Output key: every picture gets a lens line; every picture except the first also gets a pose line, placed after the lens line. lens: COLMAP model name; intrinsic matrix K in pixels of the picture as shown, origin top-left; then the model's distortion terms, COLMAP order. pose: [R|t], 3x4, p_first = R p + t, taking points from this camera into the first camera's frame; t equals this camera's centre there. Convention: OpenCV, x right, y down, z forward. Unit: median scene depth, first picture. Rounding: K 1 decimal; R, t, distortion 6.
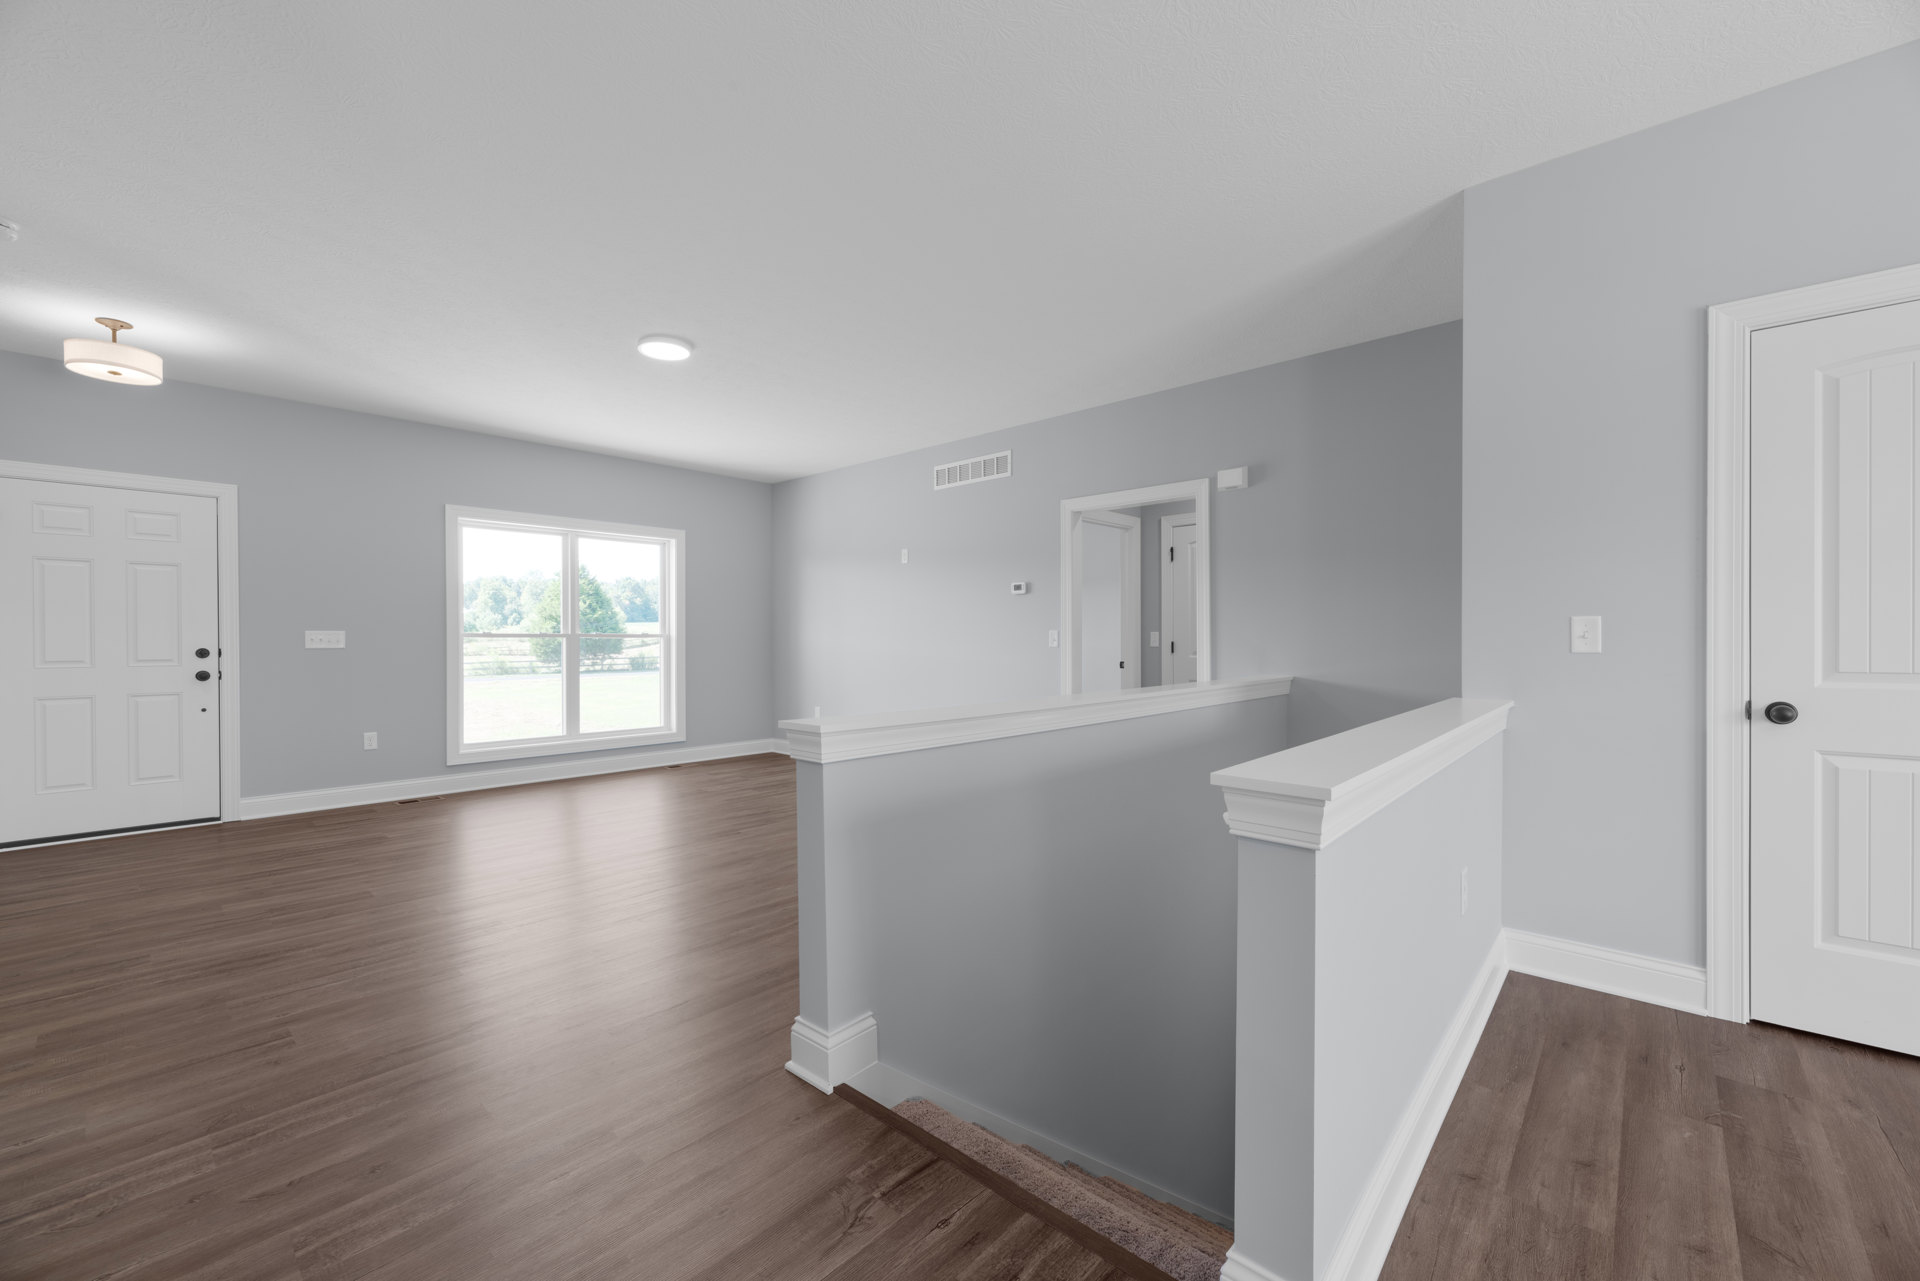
lens RADIAL K [[766.5, 0, 962.6], [0, 766.5, 644.2], [0, 0, 1]] dist [0.000278, -0.000103]
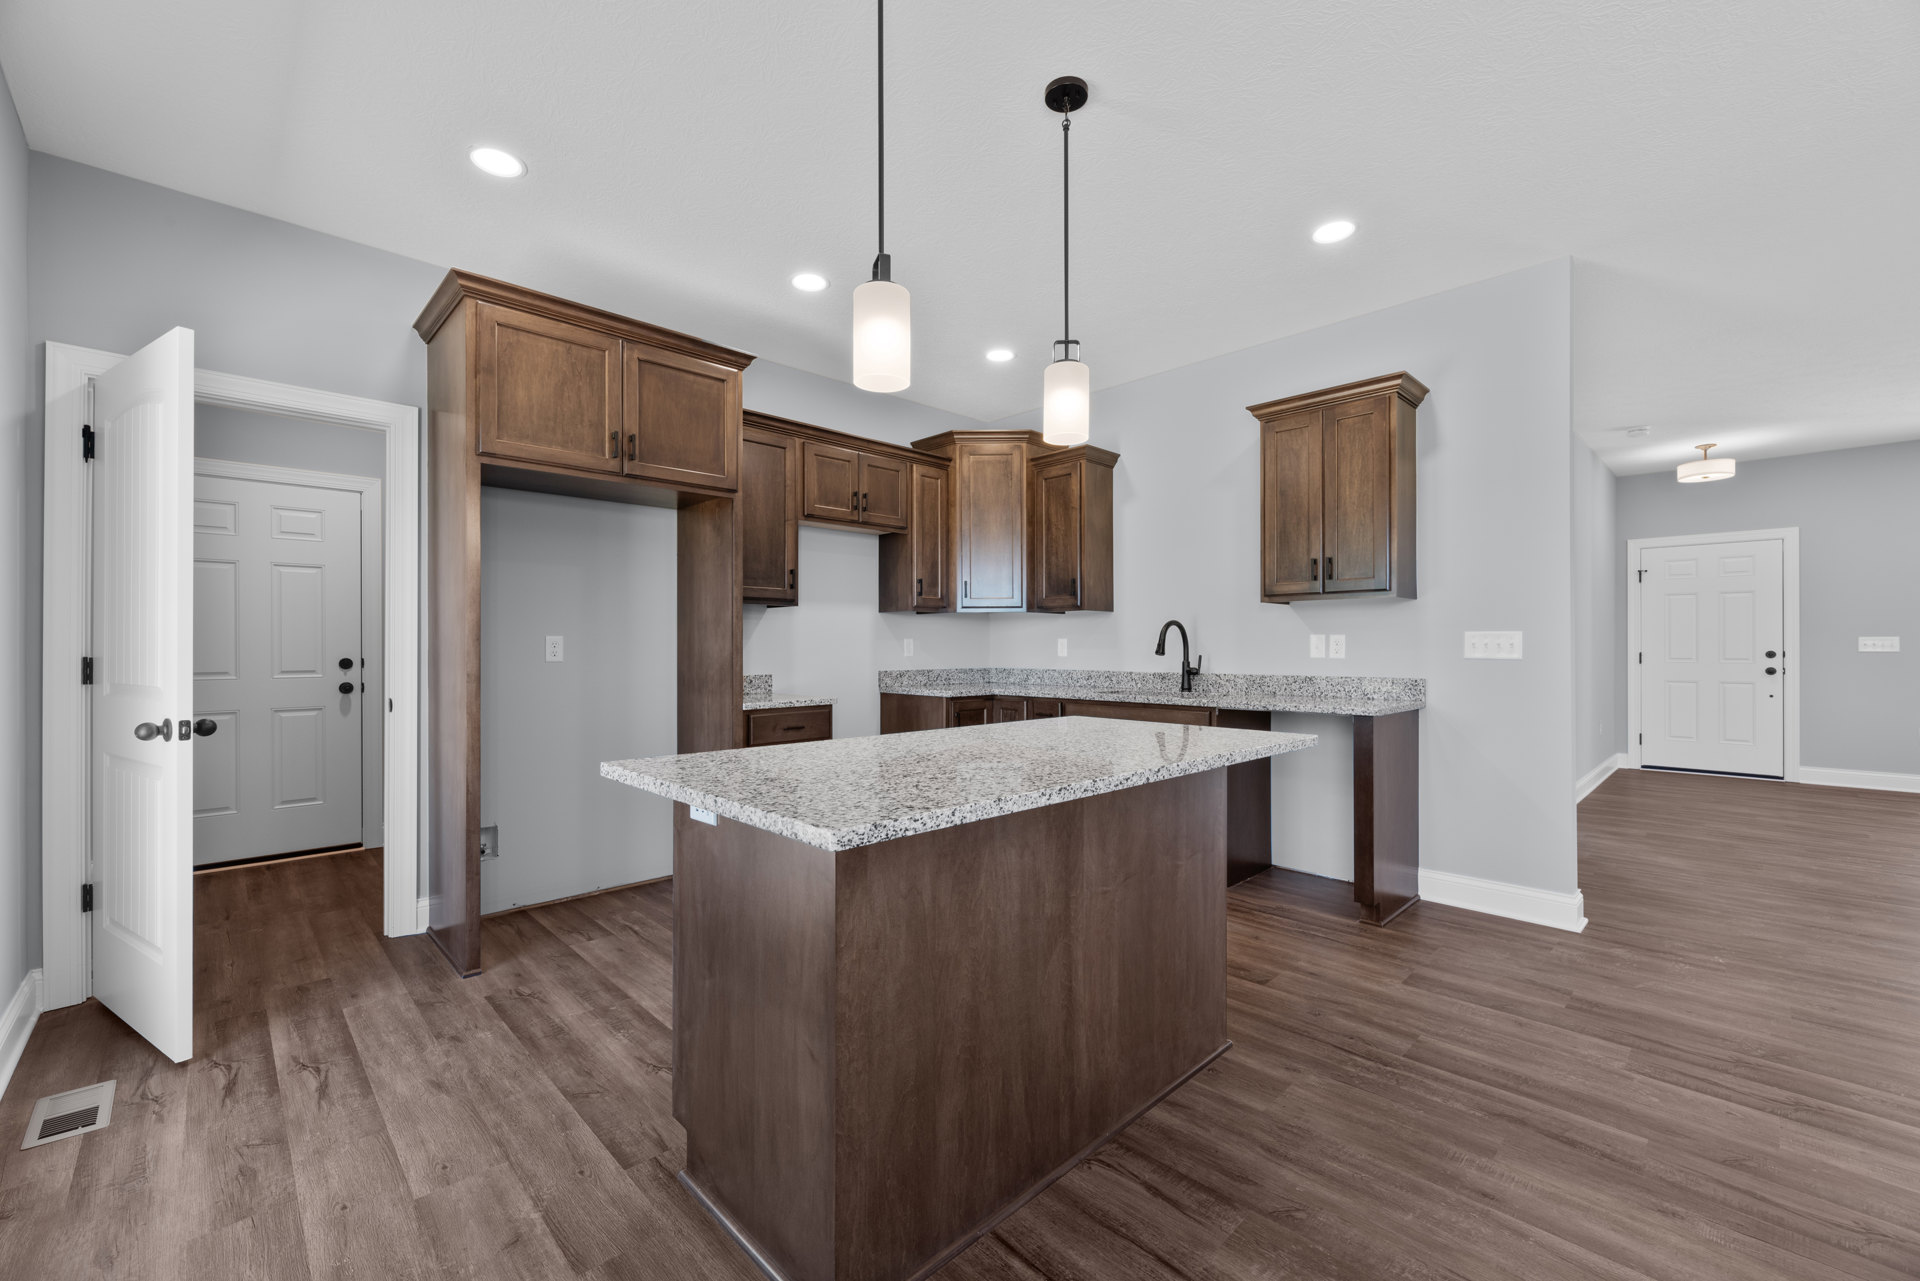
lens RADIAL K [[773.6, 0, 954.3], [0, 773.6, 645.1], [0, 0, 1]] dist [-0.001358, 0.000088]
pose [[-0.071739, -0.001327, -0.997423, 0.466899], [-0.005306, 0.999985, -0.000949, 0.003992], [0.997409, 0.005225, -0.071745, -0.338688]]
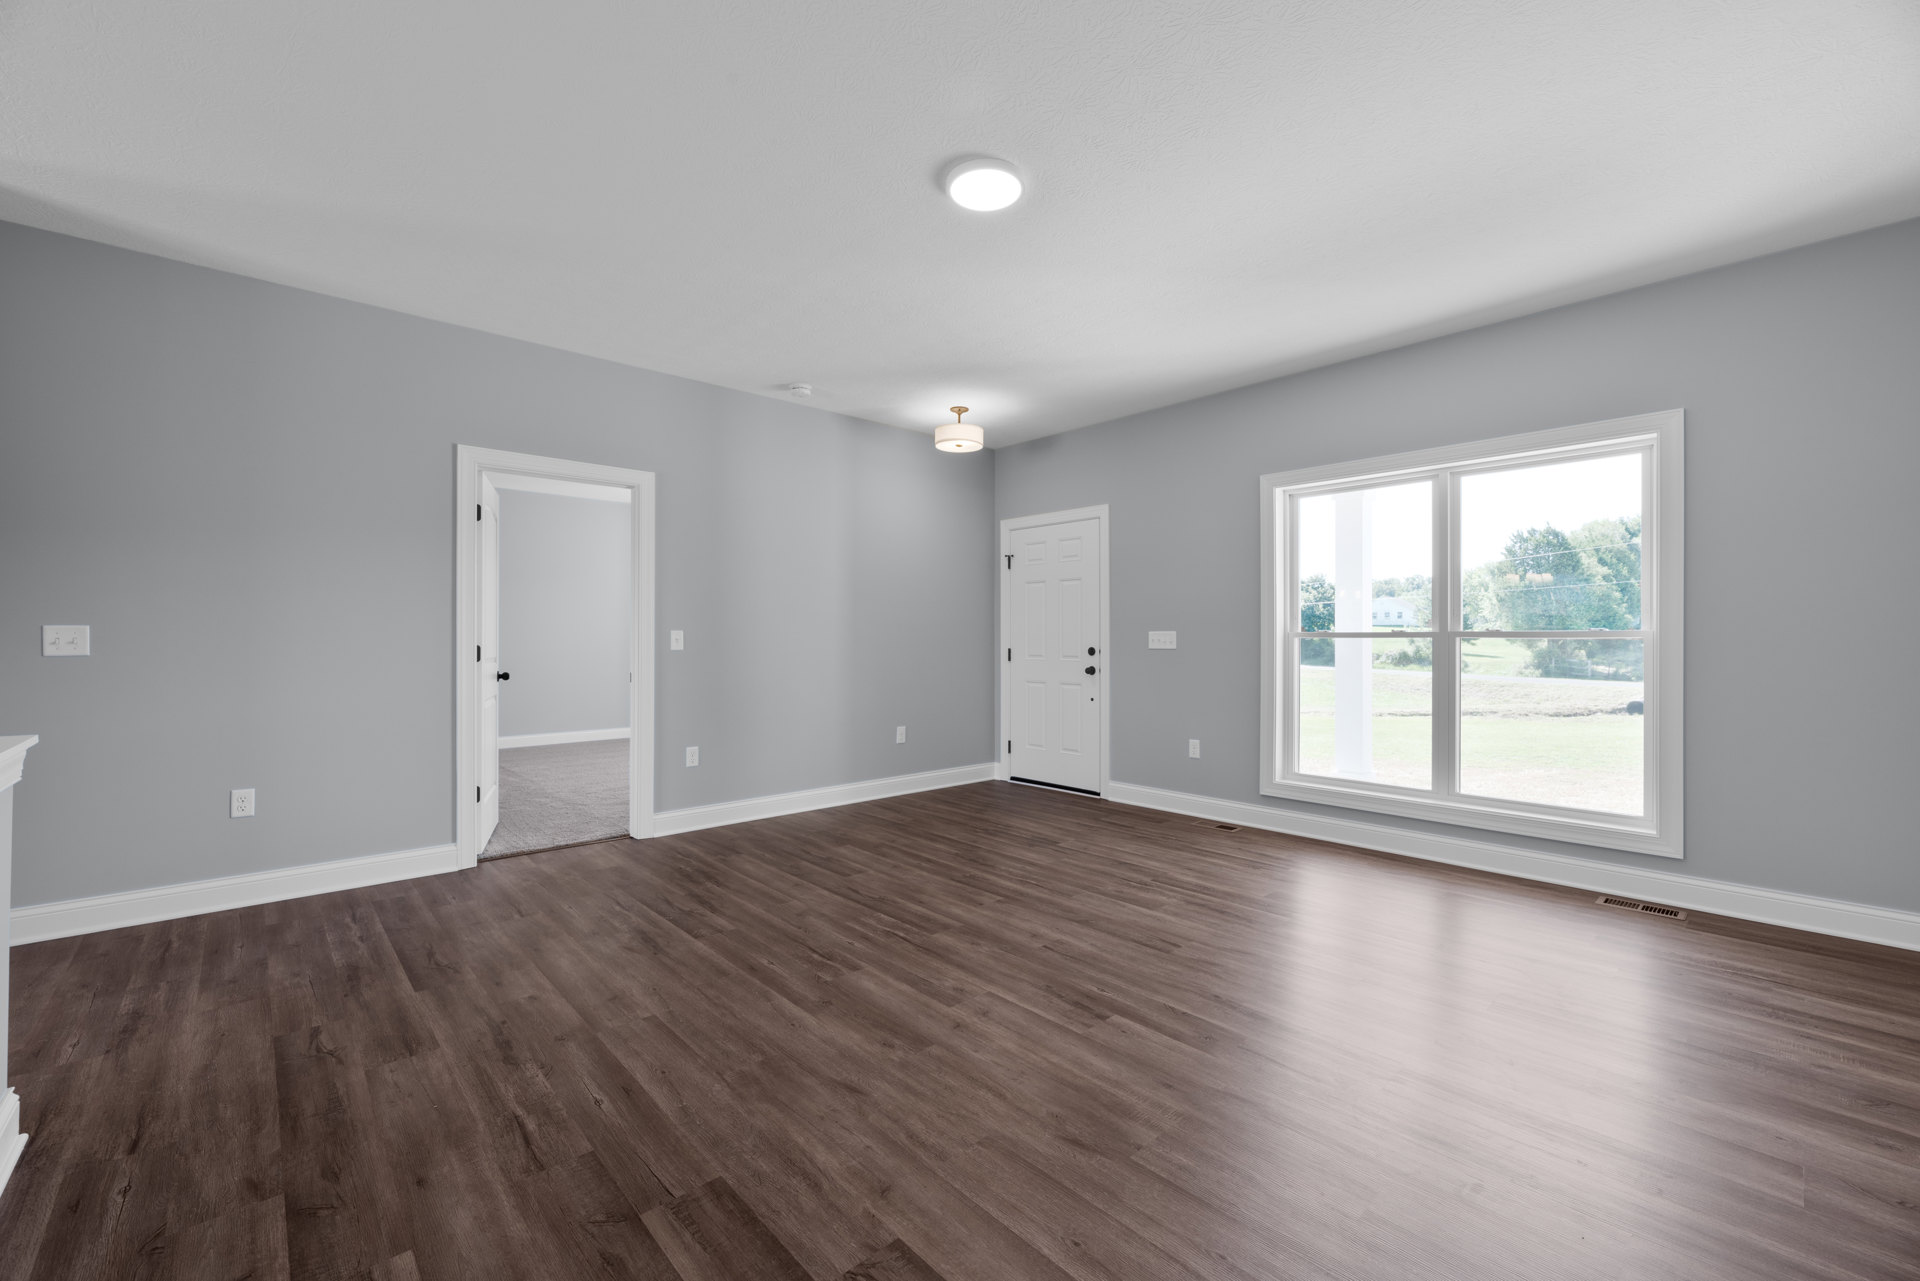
lens RADIAL K [[775.4, 0, 949.5], [0, 775.4, 638.7], [0, 0, 1]] dist [-0.011145, 0.000024]
pose [[-0.096827, 0.000609, -0.995301, 0.211449], [-0.008648, 0.999962, 0.001453, -0.007197], [0.995264, 0.008748, -0.096818, 0.859114]]
